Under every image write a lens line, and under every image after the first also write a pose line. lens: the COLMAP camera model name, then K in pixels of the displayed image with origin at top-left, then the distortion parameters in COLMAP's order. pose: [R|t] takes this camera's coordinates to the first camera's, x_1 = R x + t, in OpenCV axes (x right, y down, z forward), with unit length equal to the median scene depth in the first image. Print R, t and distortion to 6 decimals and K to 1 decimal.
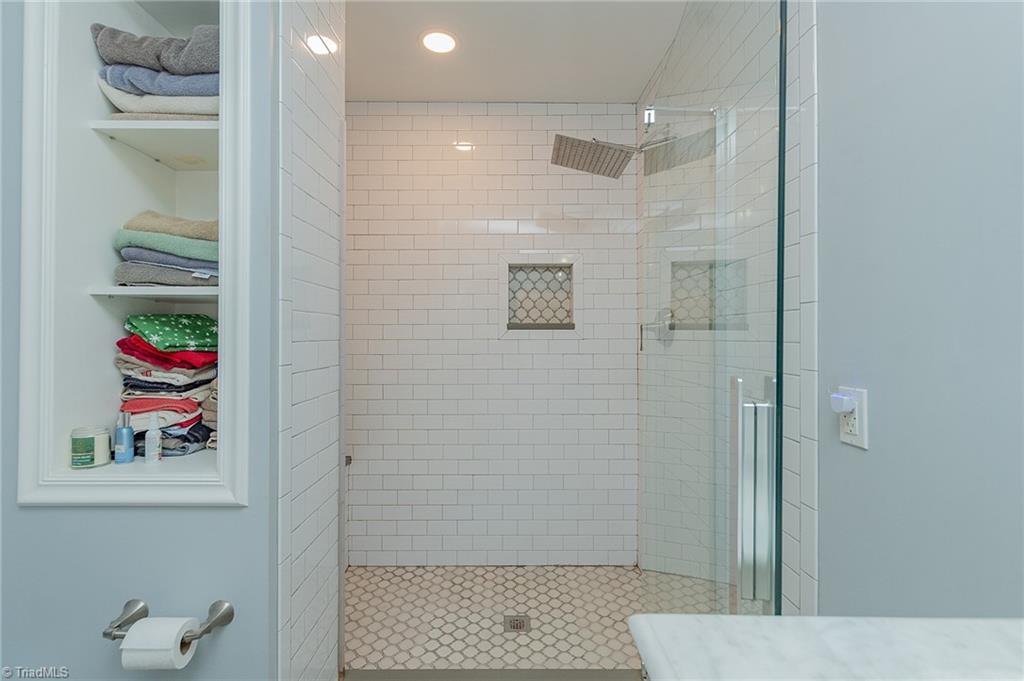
lens RADIAL K [[452.1, 0, 531.2], [0, 452.1, 327.8], [0, 0, 1]] dist [0.012607, 0.000154]
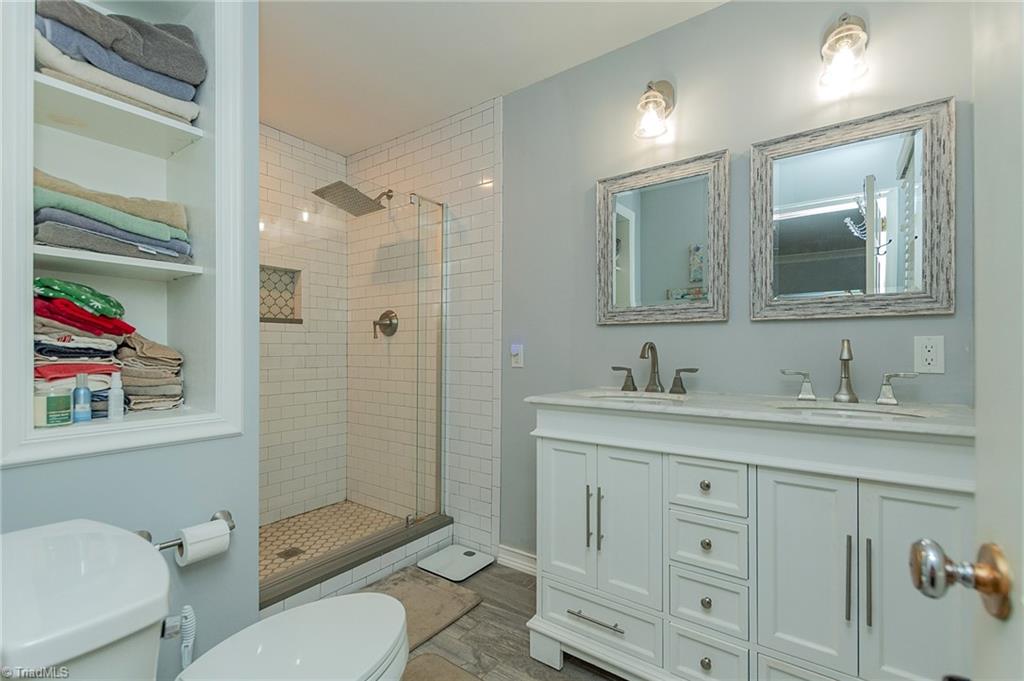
lens RADIAL K [[453.0, 0, 511.3], [0, 453.0, 345.3], [0, 0, 1]] dist [0.003003, 0.000383]
pose [[0.587625, 0.002930, 0.809128, -1.070475], [-0.006800, 0.999976, 0.001317, 0.106028], [-0.809105, -0.006276, 0.587630, -0.357325]]
